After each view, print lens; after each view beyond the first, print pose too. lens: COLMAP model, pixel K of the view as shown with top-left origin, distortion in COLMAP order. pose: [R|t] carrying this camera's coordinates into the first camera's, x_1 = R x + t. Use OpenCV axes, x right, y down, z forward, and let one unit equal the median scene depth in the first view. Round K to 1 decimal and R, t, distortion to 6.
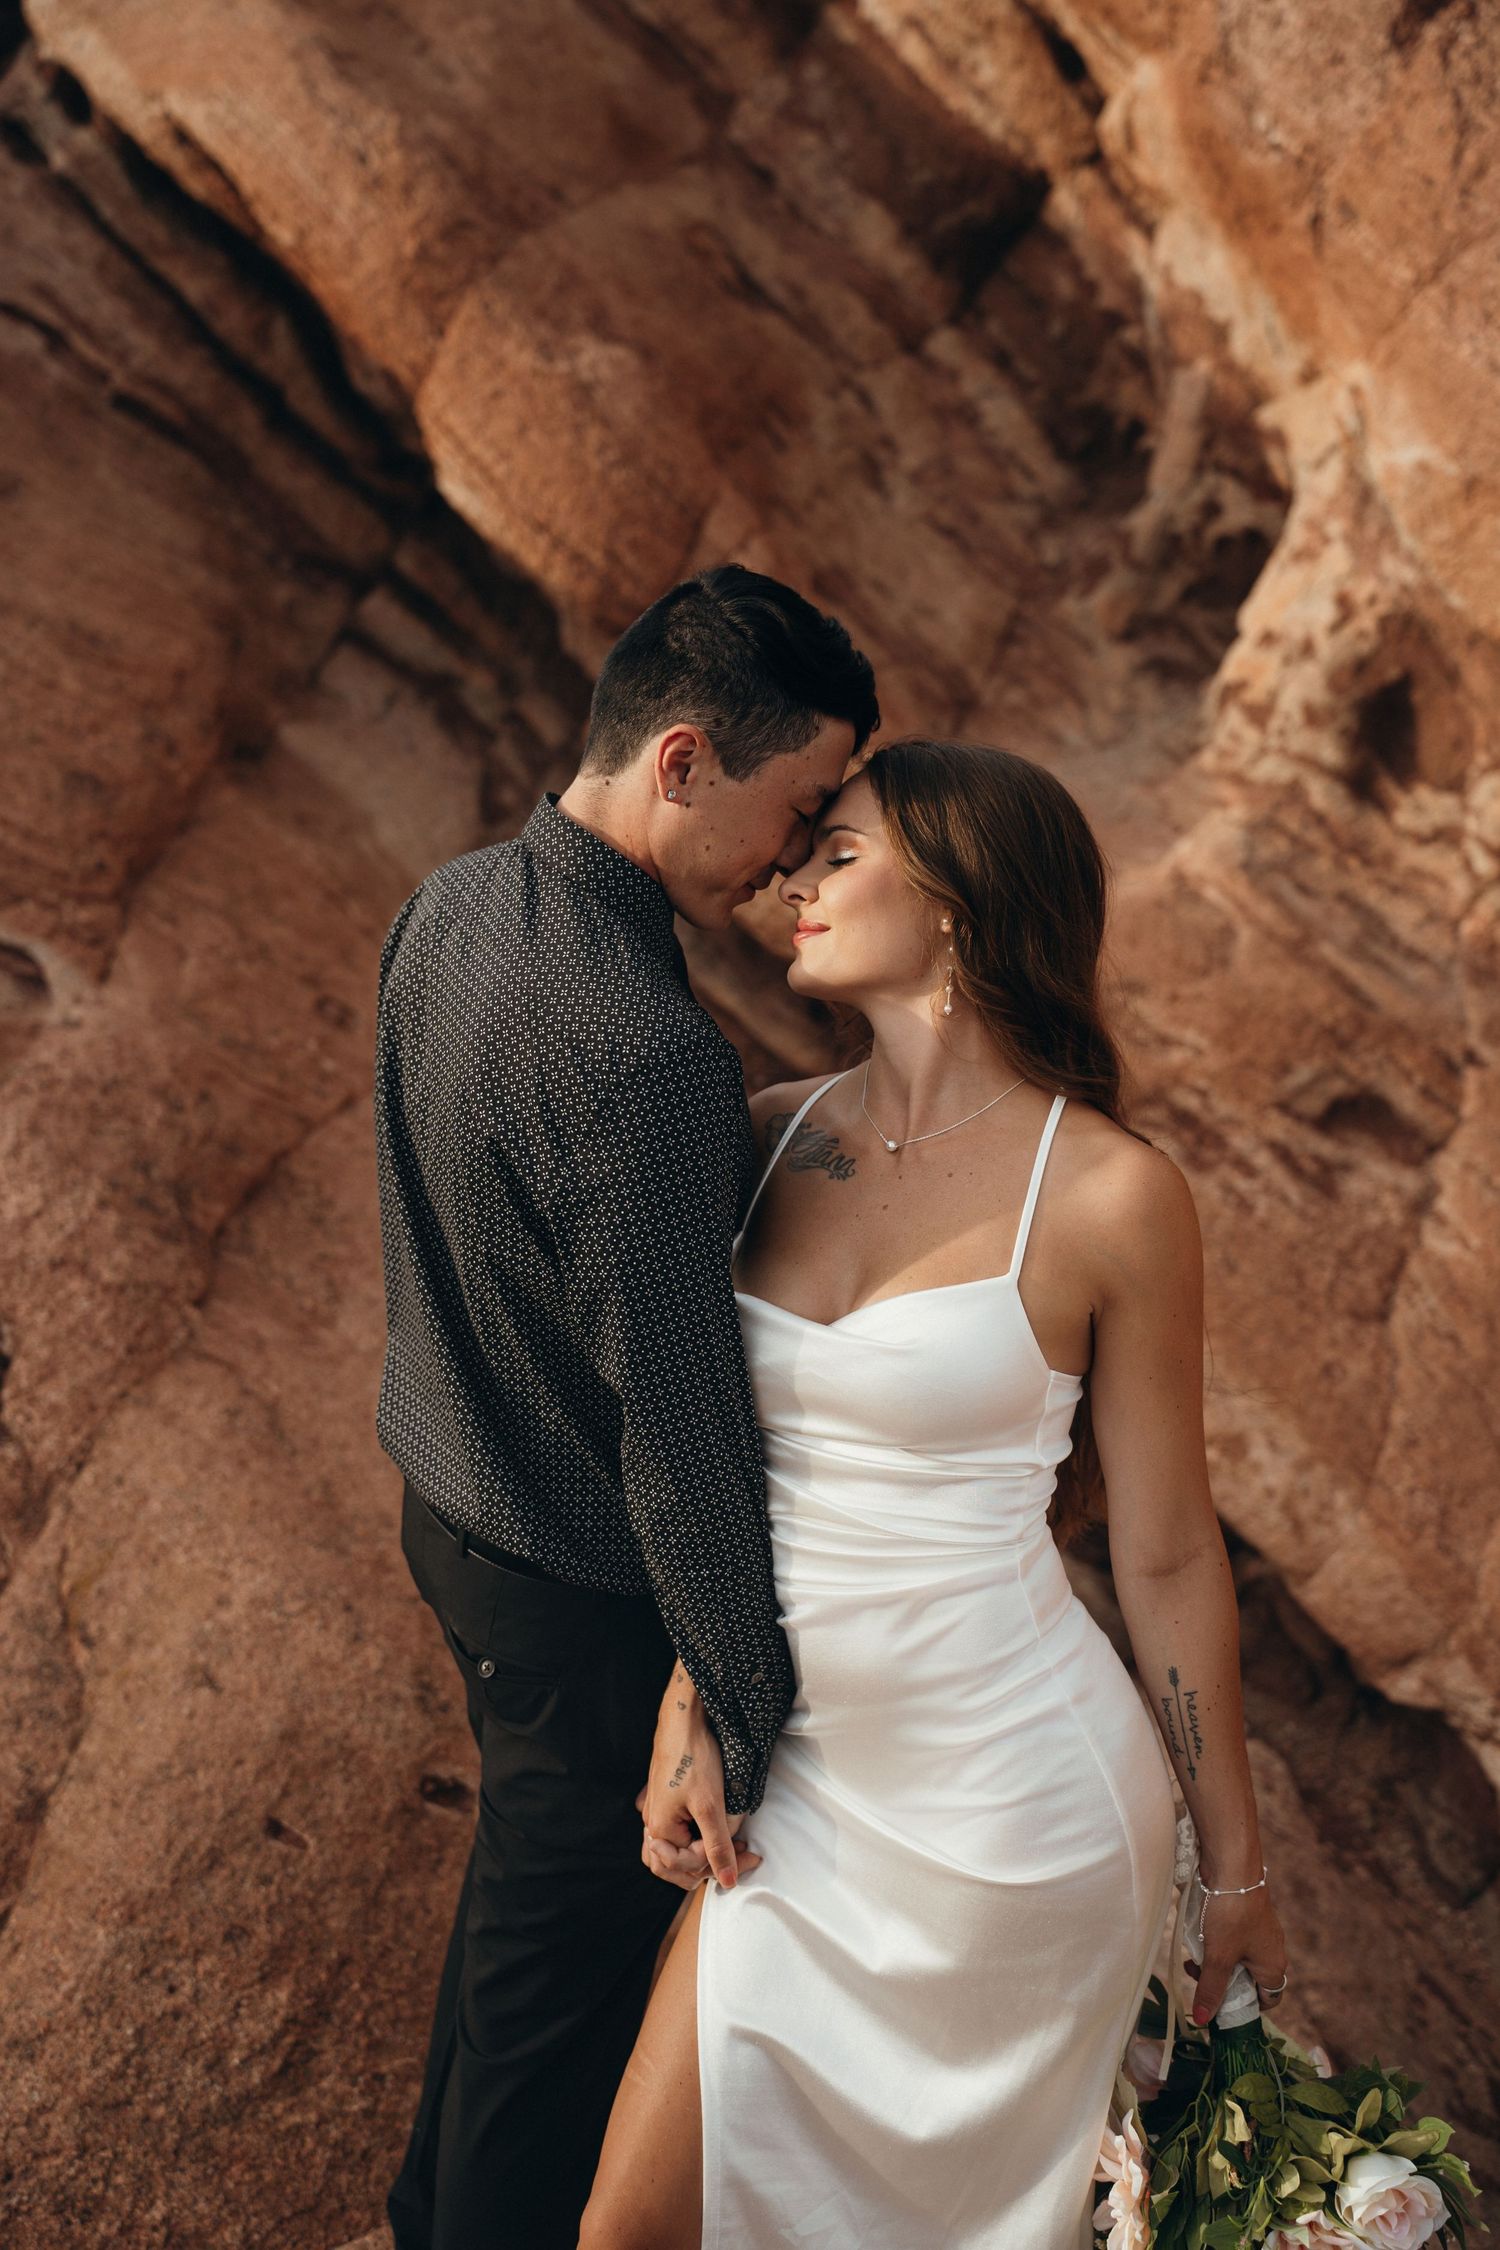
lens RADIAL K [[2624.4, 0, 753.2], [0, 2624.4, 1113.6], [0, 0, 1]] dist [0.158329, 0.000000]
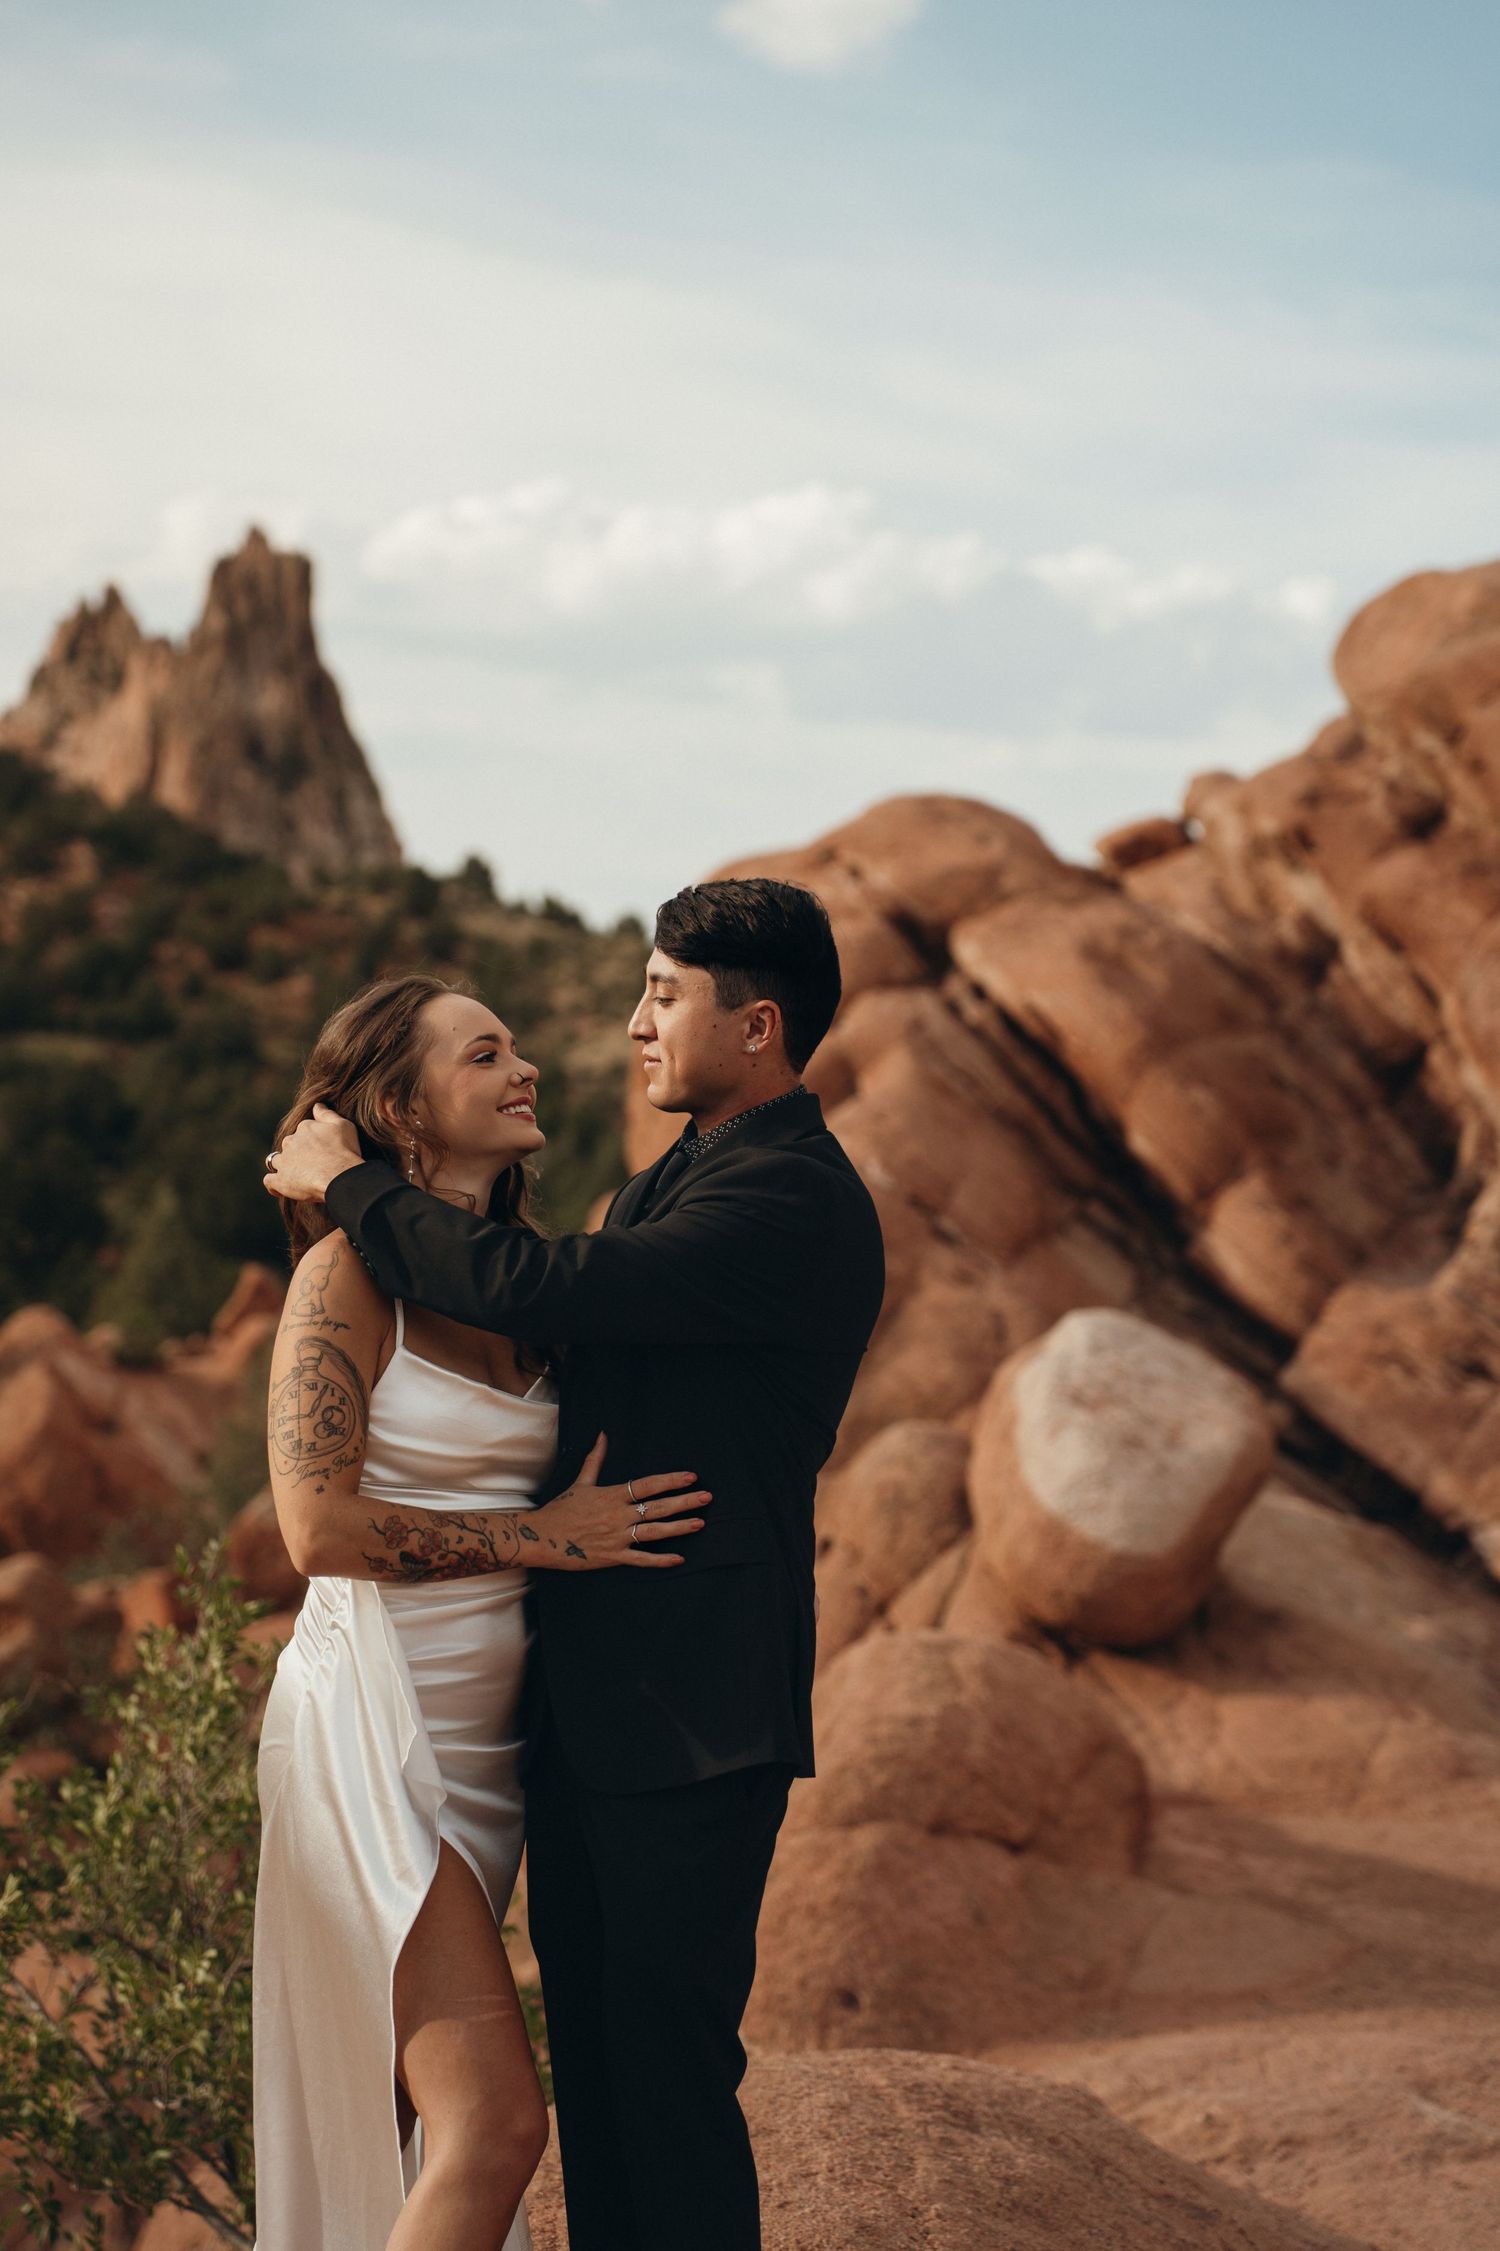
lens RADIAL K [[4469.0, 0, 647.5], [0, 4469.0, 1141.3], [0, 0, 1]] dist [0.437720, 0.000000]
pose [[0.980781, 0.054354, -0.187388, 0.204312], [-0.112003, 0.943252, -0.312618, 1.033324], [0.159762, 0.327598, 0.931212, -2.726697]]
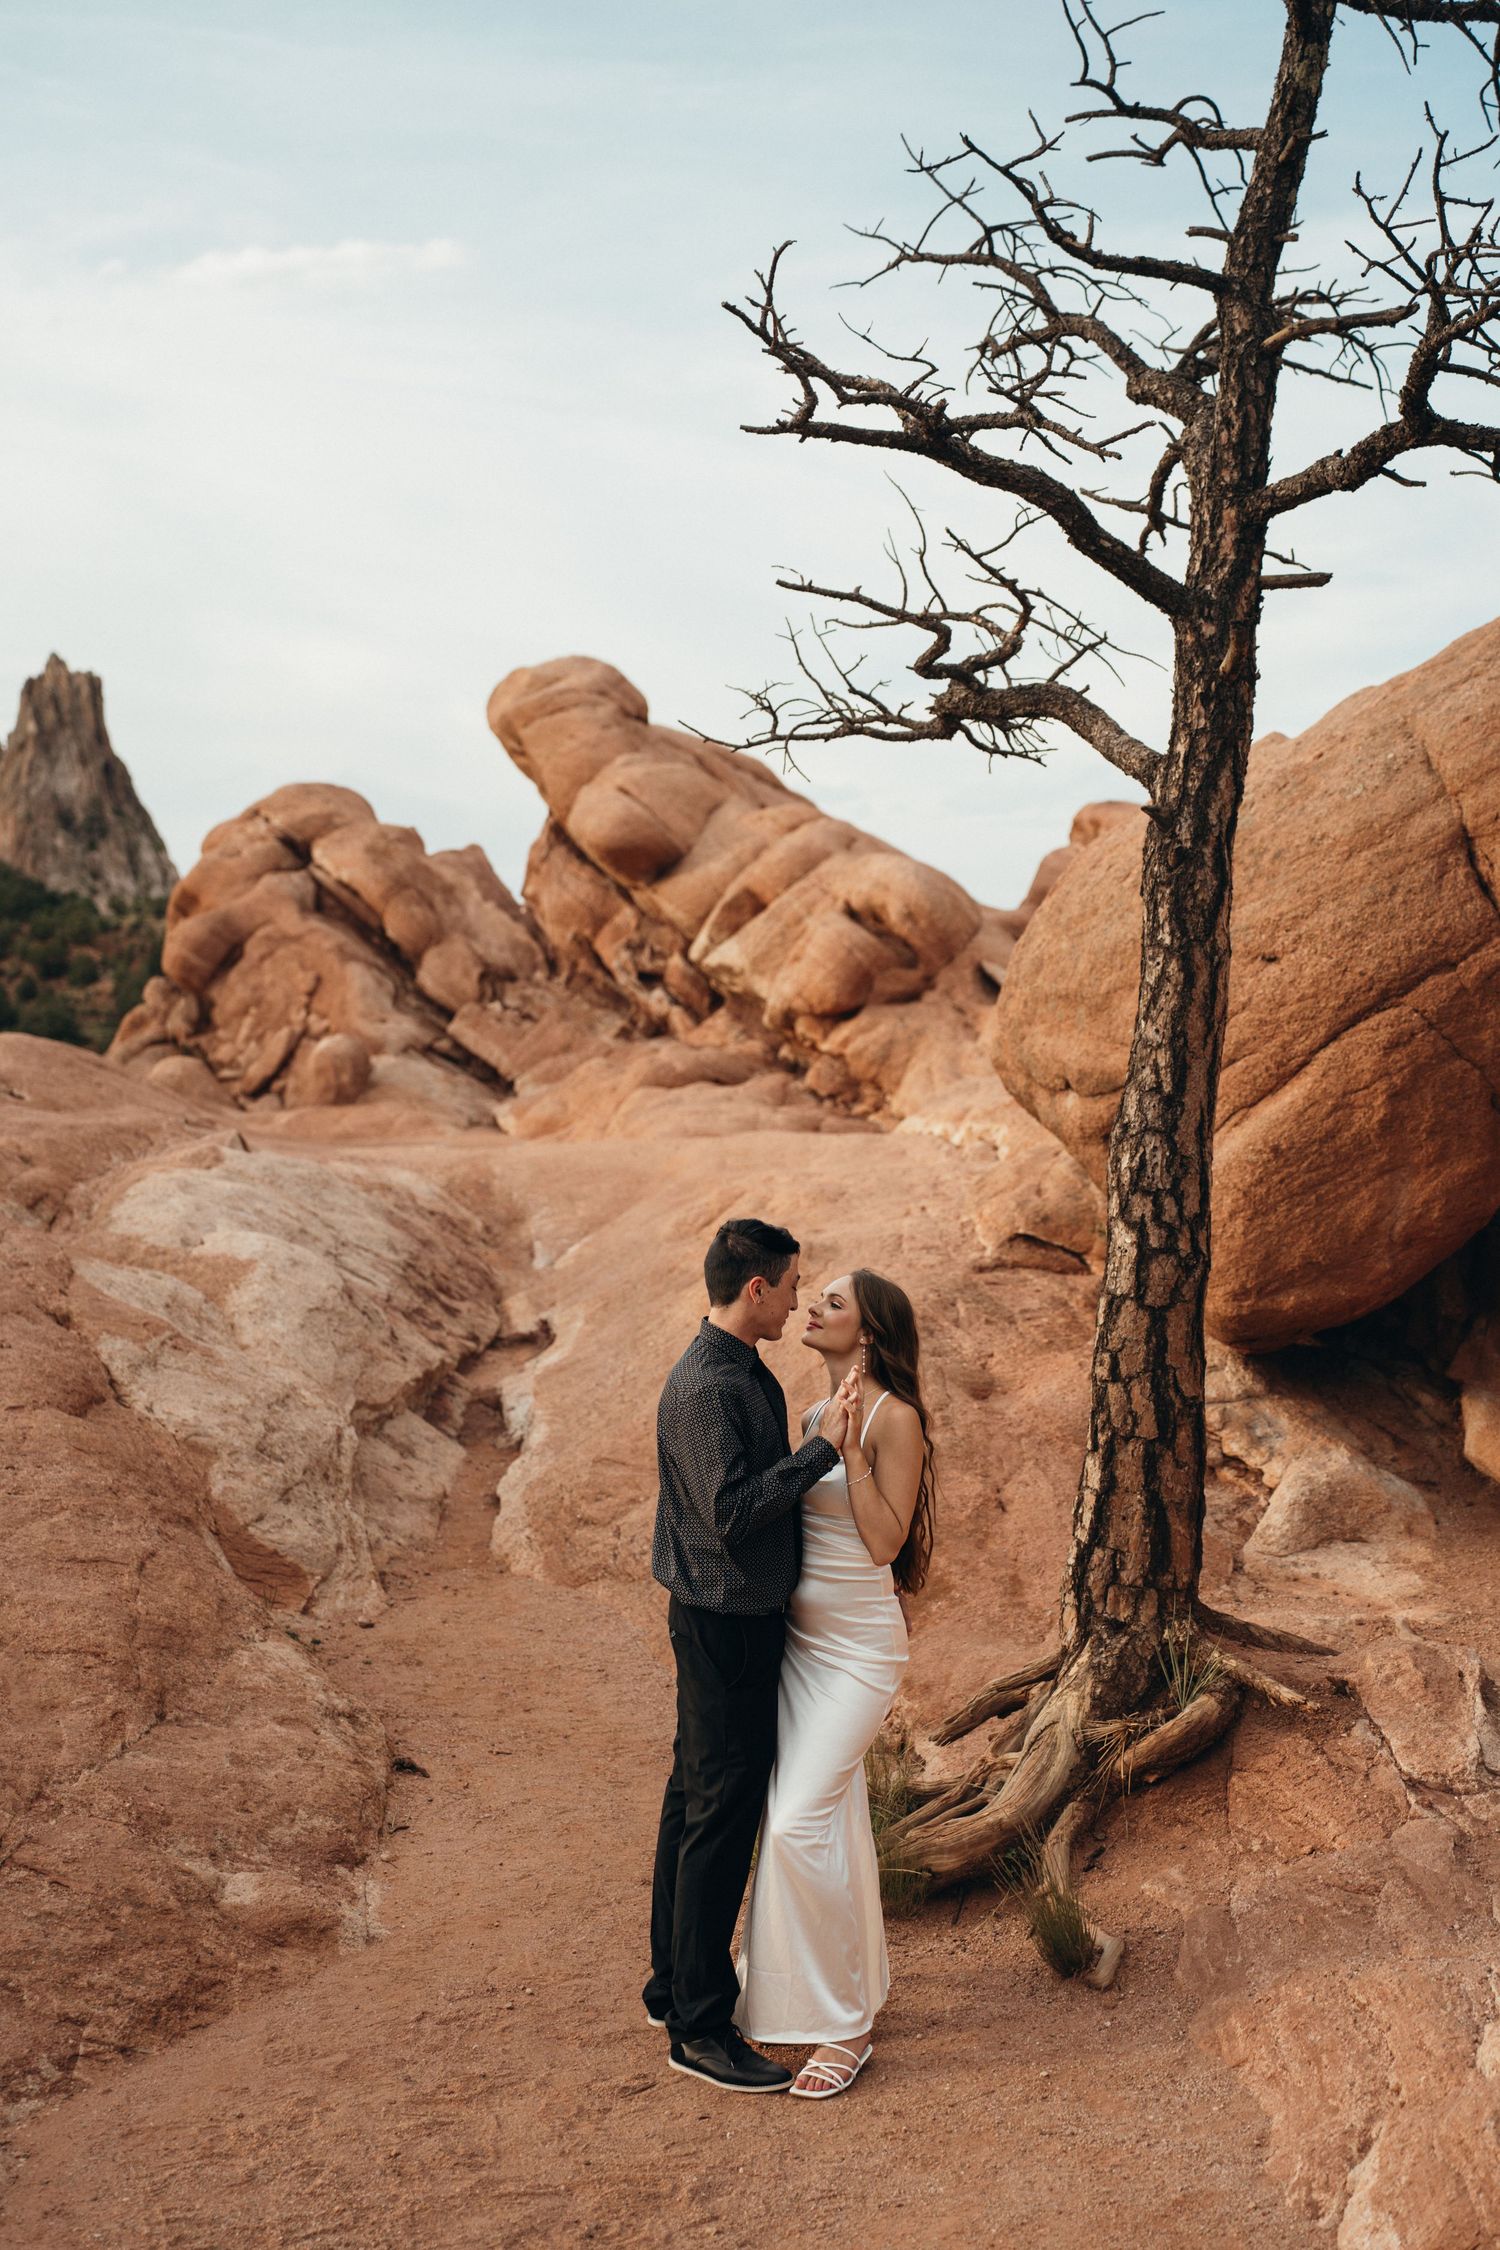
lens RADIAL K [[3268.8, 0, 752.3], [0, 3268.8, 1112.4], [0, 0, 1]] dist [0.297164, 0.000000]
pose [[0.996805, -0.010417, -0.079193, 1.069525], [-0.014798, 0.950213, -0.311248, 2.028035], [0.078493, 0.311426, 0.947023, -4.788111]]
